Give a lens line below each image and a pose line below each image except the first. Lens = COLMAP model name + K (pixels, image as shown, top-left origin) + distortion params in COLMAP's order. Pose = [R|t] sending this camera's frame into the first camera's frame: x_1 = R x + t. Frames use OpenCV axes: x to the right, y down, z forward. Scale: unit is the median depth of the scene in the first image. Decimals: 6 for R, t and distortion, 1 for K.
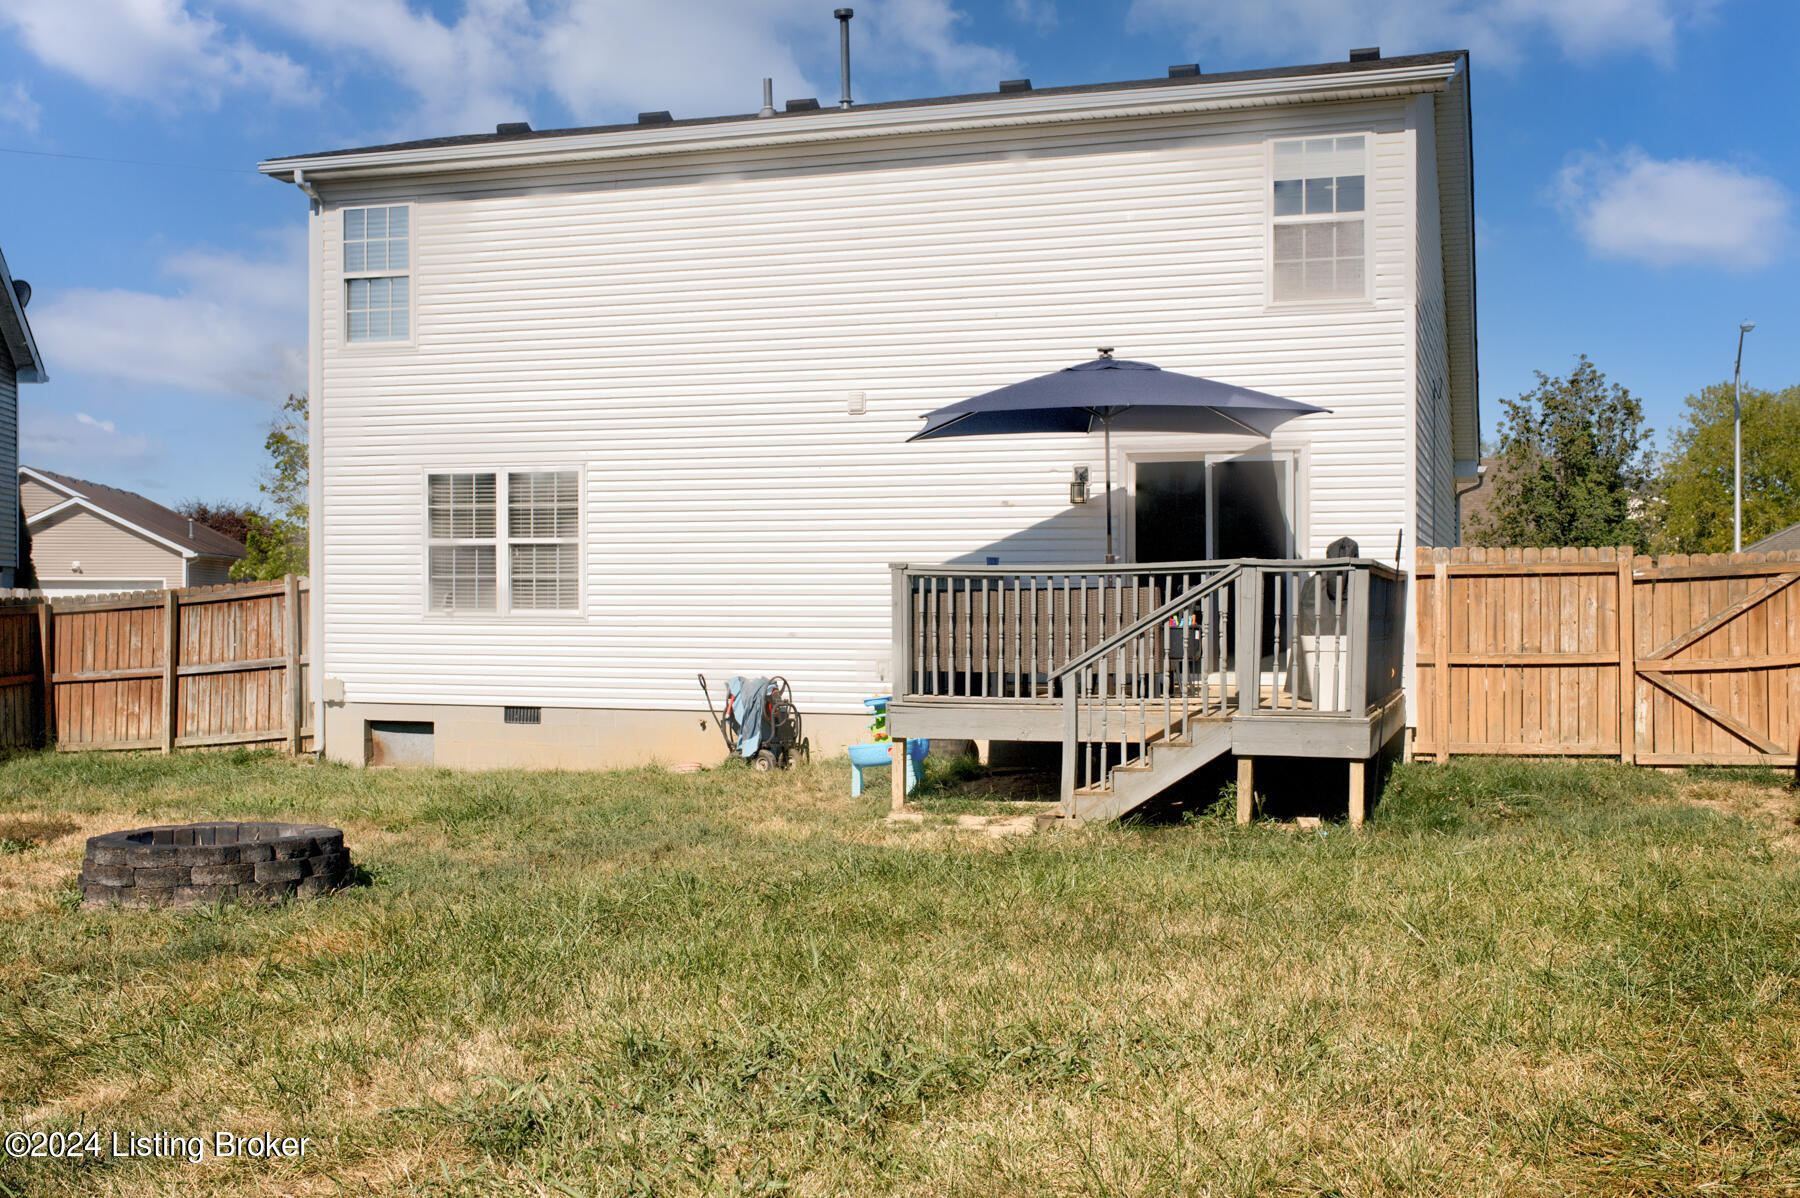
lens RADIAL K [[1924.1, 0, 900.0], [0, 1924.1, 650.7], [0, 0, 1]] dist [-0.000870, -0.000290]
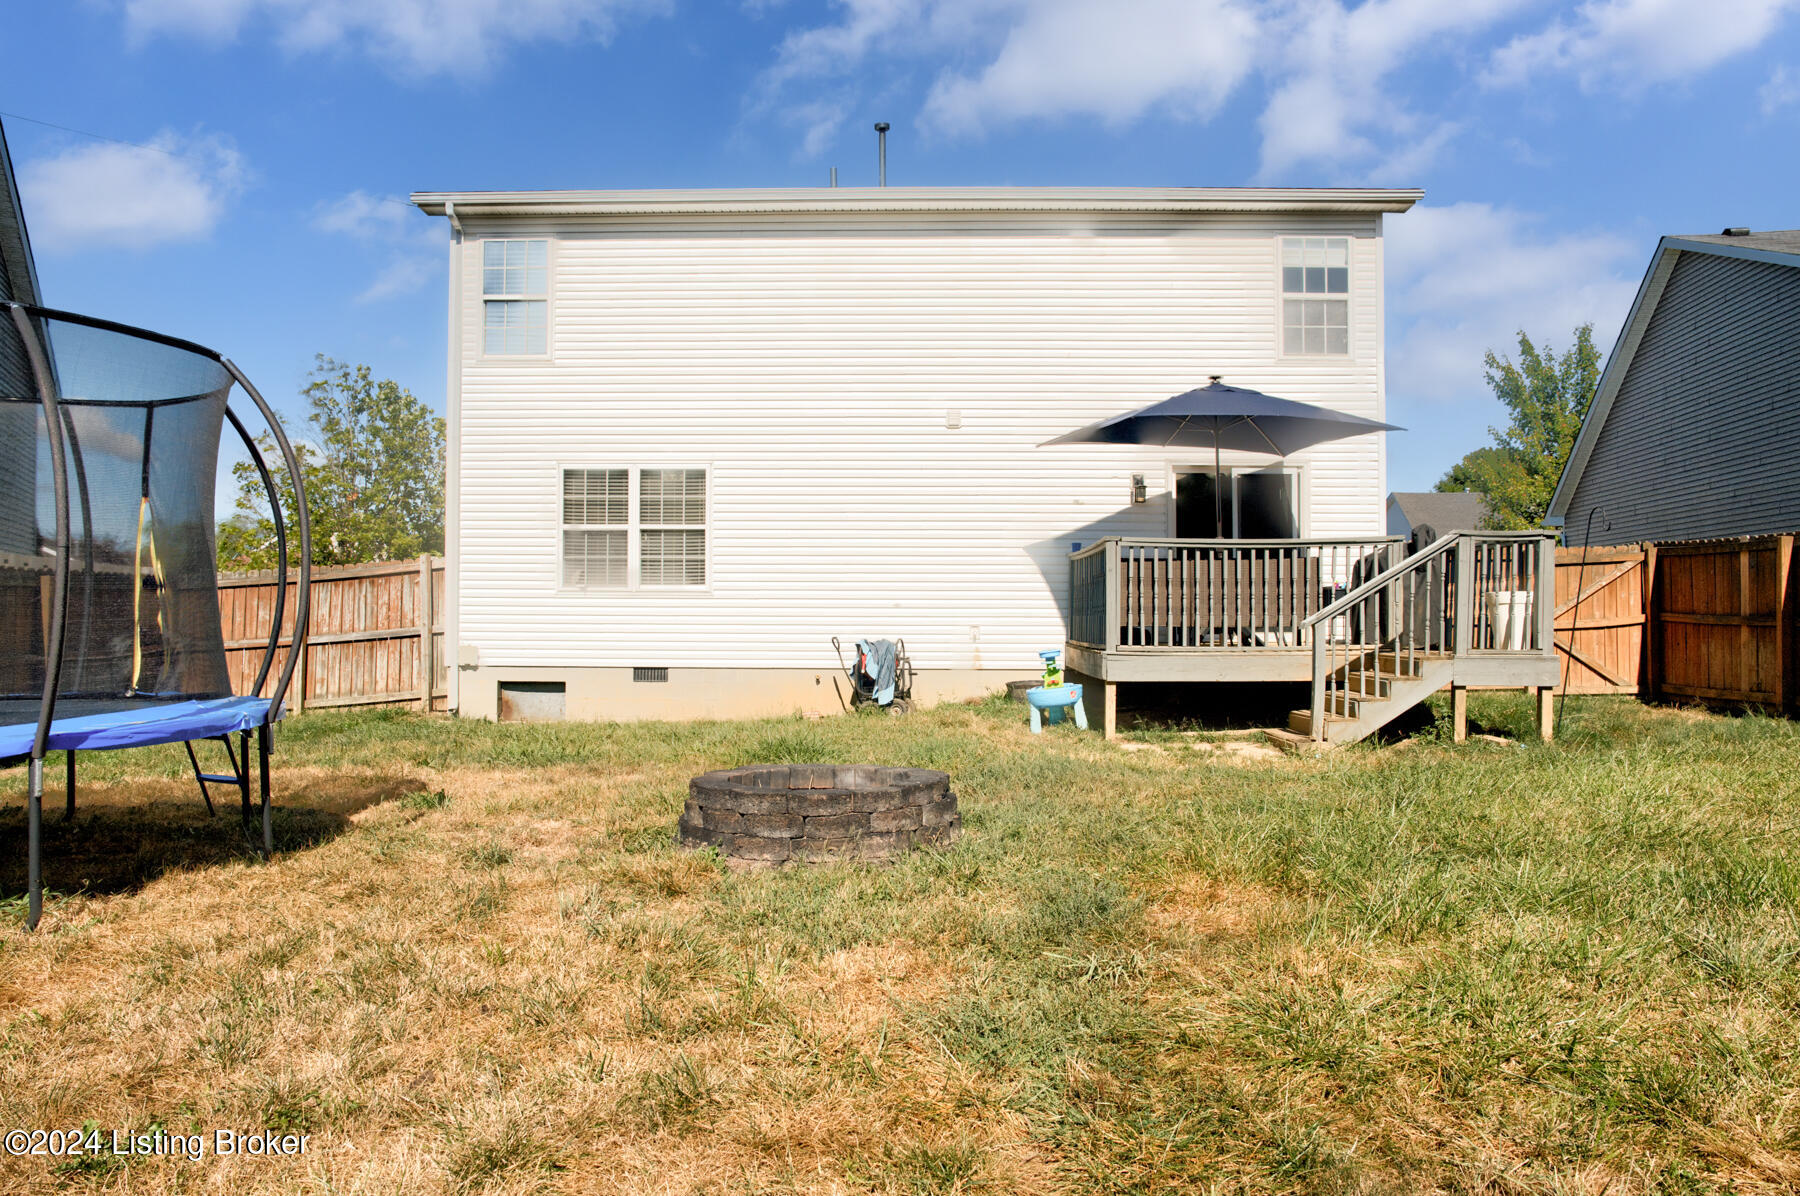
lens RADIAL K [[1241.3, 0, 901.5], [0, 1241.3, 624.1], [0, 0, 1]] dist [-0.052298, 0.000616]
pose [[0.955917, 0.000807, 0.293636, -0.272137], [0.005510, 0.999771, -0.020683, 0.018996], [-0.293586, 0.021389, 0.955693, 0.228900]]
